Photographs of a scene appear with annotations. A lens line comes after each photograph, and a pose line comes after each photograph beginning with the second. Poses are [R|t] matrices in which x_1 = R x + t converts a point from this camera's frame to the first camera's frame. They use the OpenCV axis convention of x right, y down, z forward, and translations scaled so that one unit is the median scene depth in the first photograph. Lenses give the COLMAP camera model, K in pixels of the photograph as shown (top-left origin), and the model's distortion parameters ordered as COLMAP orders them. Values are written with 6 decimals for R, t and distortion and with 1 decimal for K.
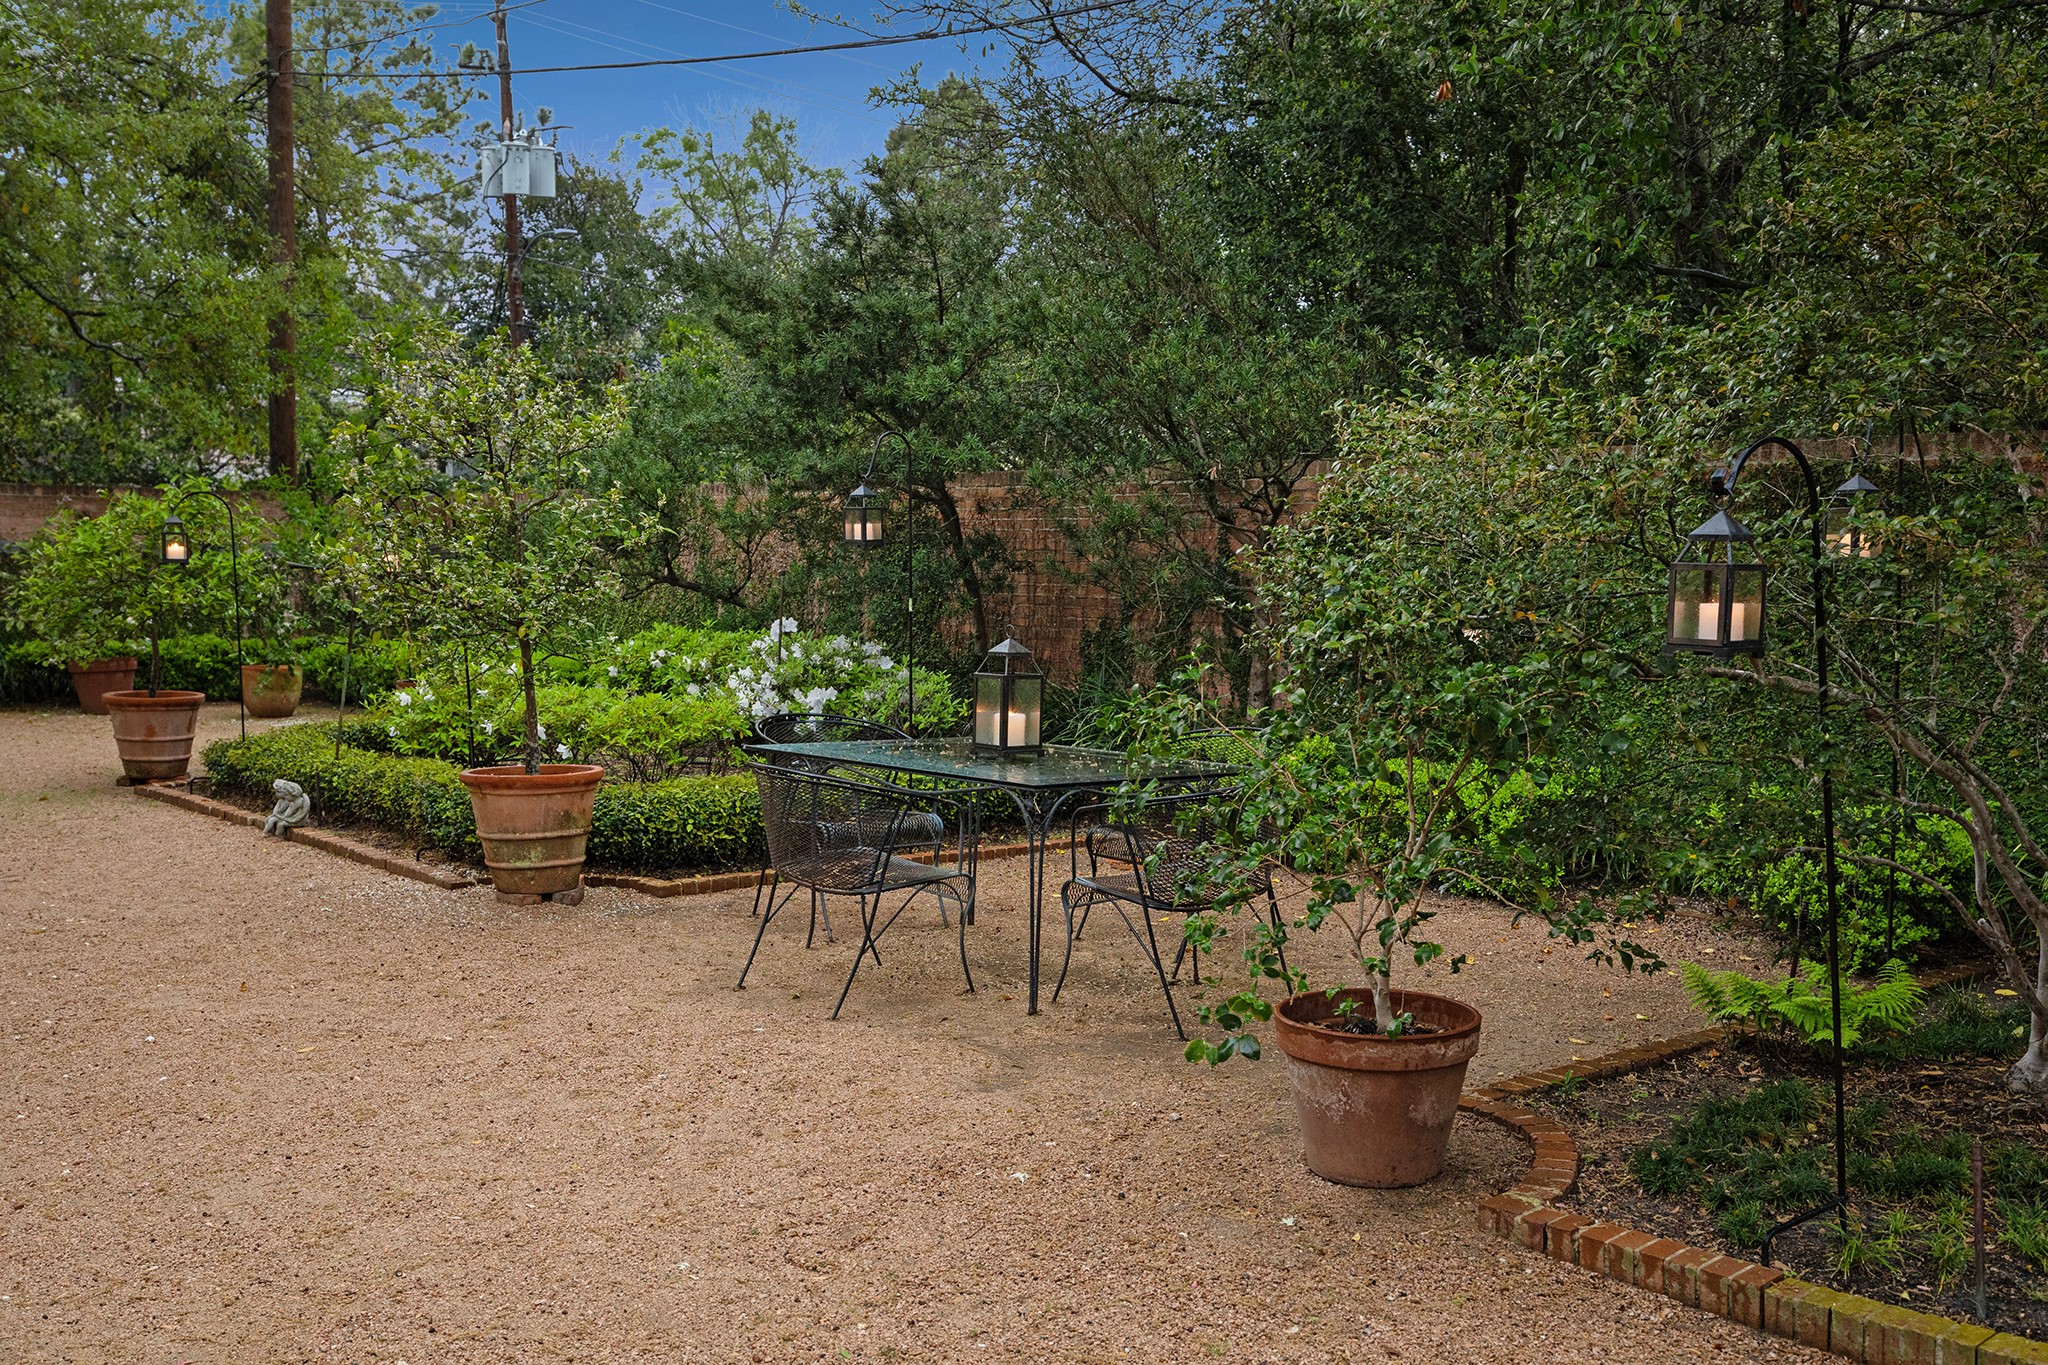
lens RADIAL K [[1991.8, 0, 1047.5], [0, 1991.8, 782.4], [0, 0, 1]] dist [-0.000141, 0.000000]
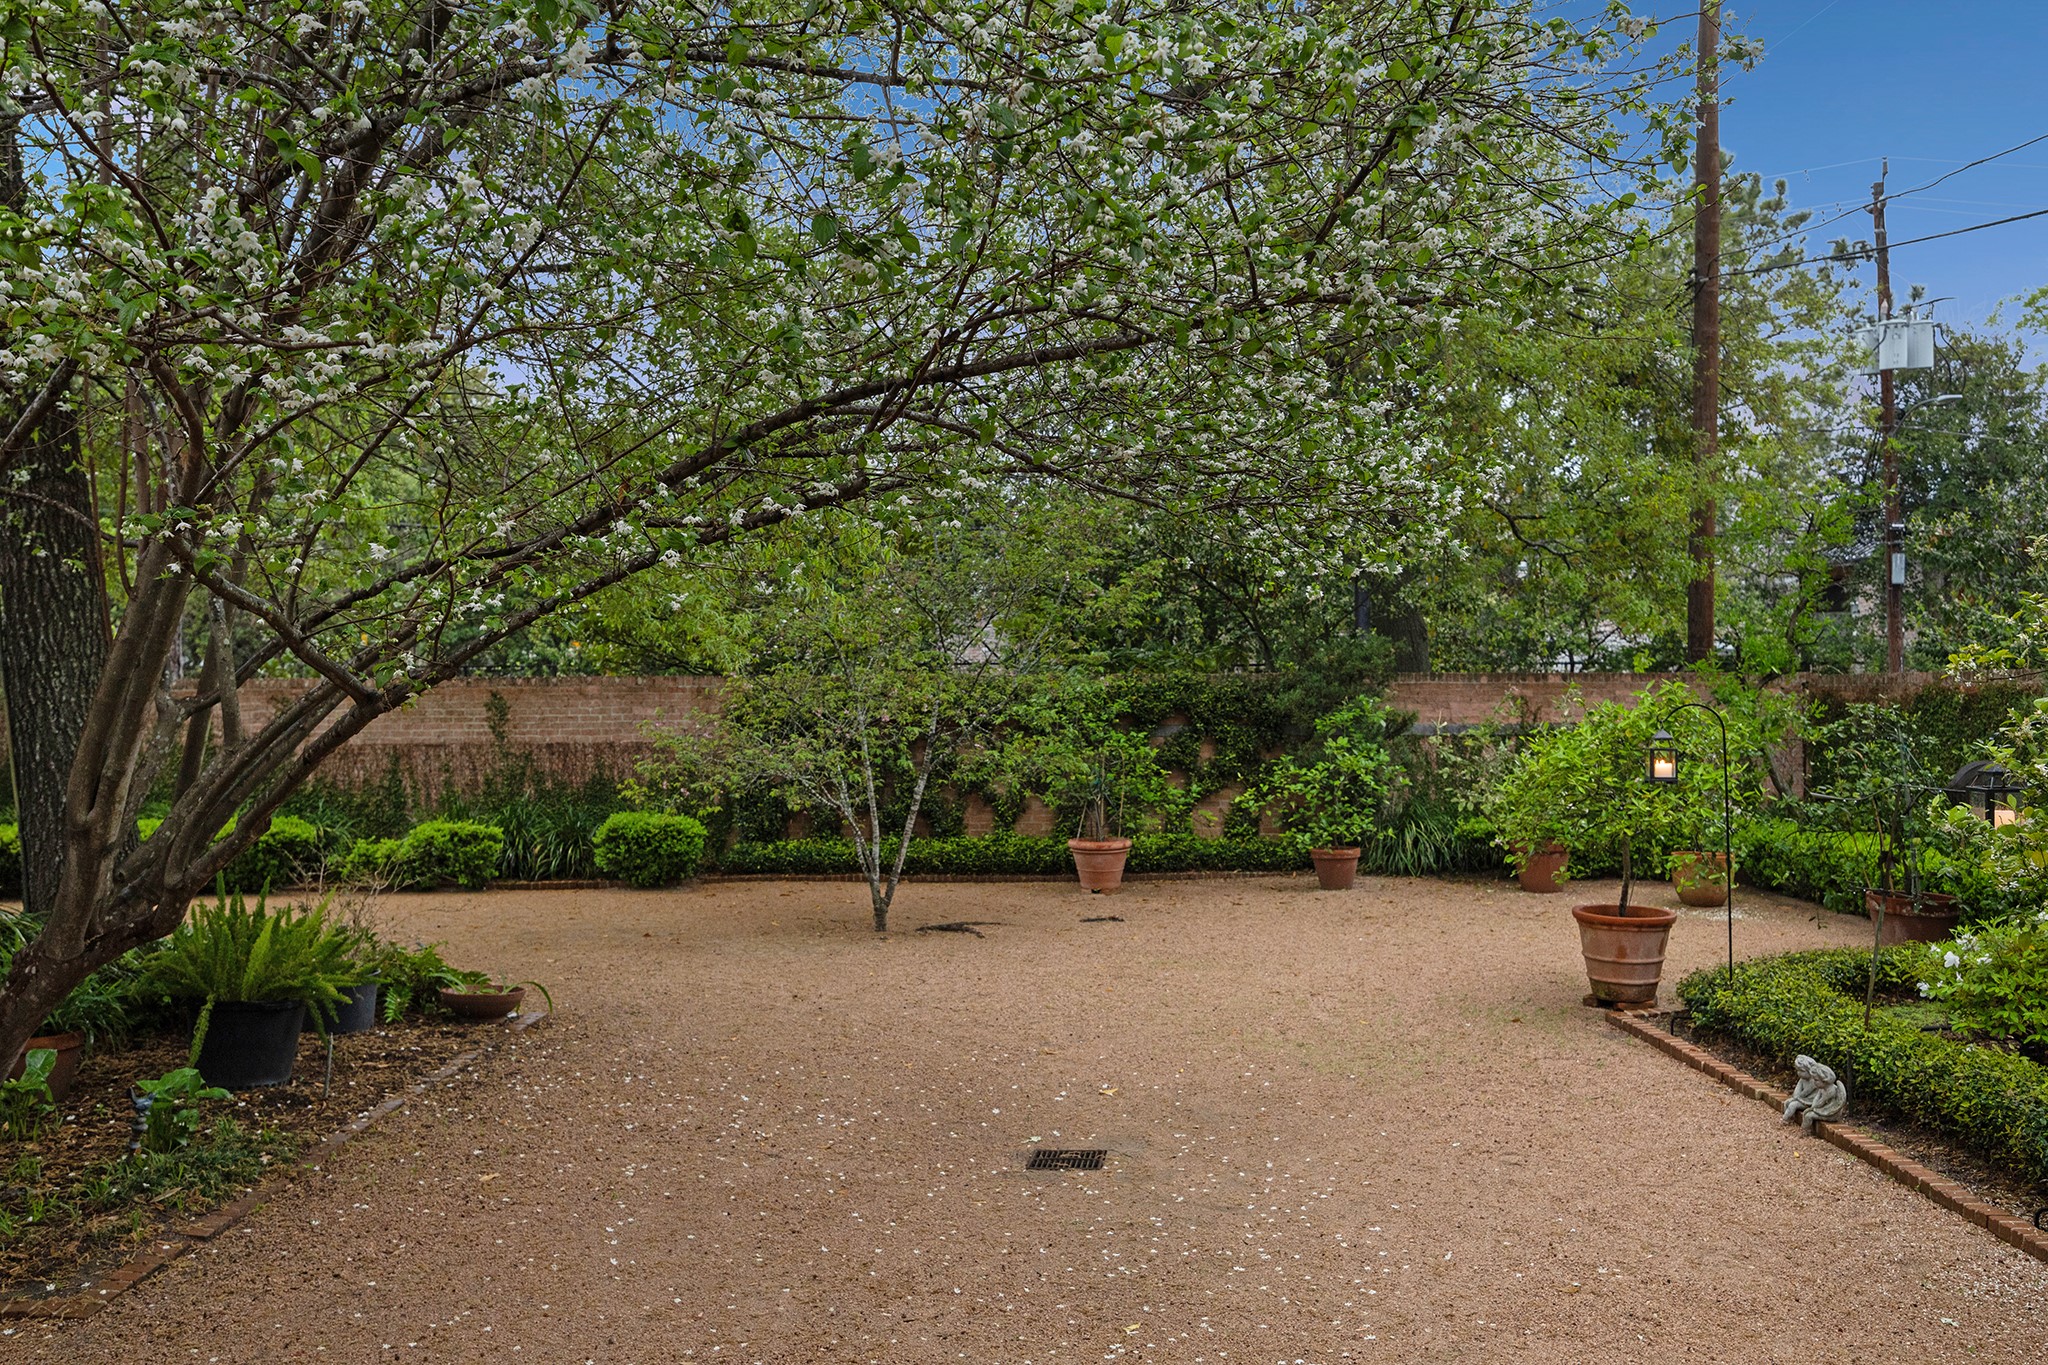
lens RADIAL K [[1701.0, 0, 1023.6], [0, 1701.0, 682.5], [0, 0, 1]] dist [-0.000525, -0.001097]
pose [[0.761396, -0.016327, -0.648081, -0.081050], [-0.063138, 0.993063, -0.099196, -0.031362], [0.645205, 0.116447, 0.755083, 0.110703]]
